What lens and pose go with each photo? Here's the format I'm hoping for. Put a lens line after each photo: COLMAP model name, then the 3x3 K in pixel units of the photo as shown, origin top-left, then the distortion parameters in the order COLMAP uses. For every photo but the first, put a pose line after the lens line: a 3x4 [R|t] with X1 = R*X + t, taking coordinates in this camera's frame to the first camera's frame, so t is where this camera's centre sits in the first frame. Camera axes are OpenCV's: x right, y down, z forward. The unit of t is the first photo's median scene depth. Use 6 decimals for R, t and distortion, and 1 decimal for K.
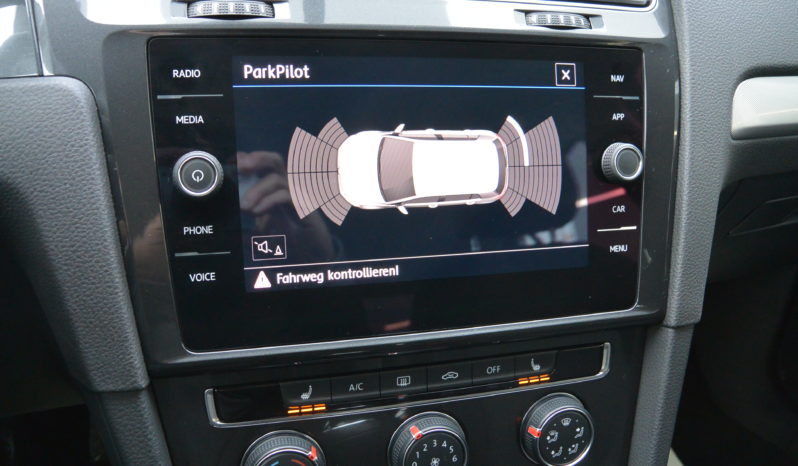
lens RADIAL K [[670.5, 0, 399.0], [0, 670.5, 233.0], [0, 0, 1]] dist [-0.161442, 0.094507]
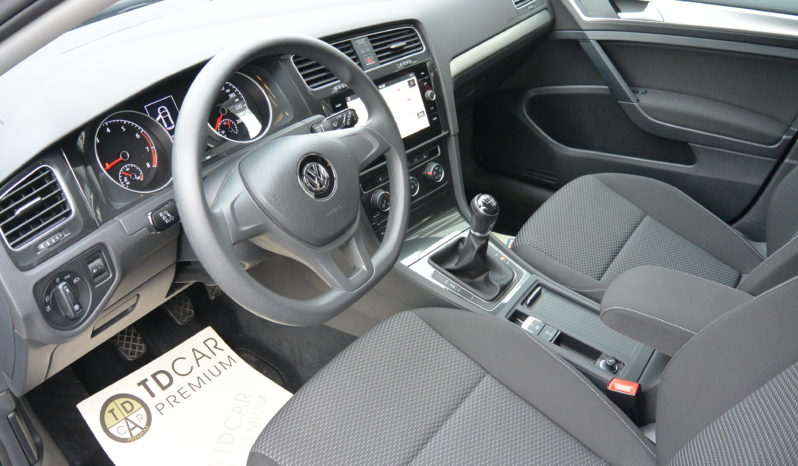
lens RADIAL K [[670.5, 0, 399.0], [0, 670.5, 233.0], [0, 0, 1]] dist [-0.161442, 0.094507]
pose [[0.851165, -0.345527, 0.395131, -1.592890], [0.281476, 0.935850, 0.212029, -0.235286], [-0.443046, -0.069252, 0.893820, -2.373523]]
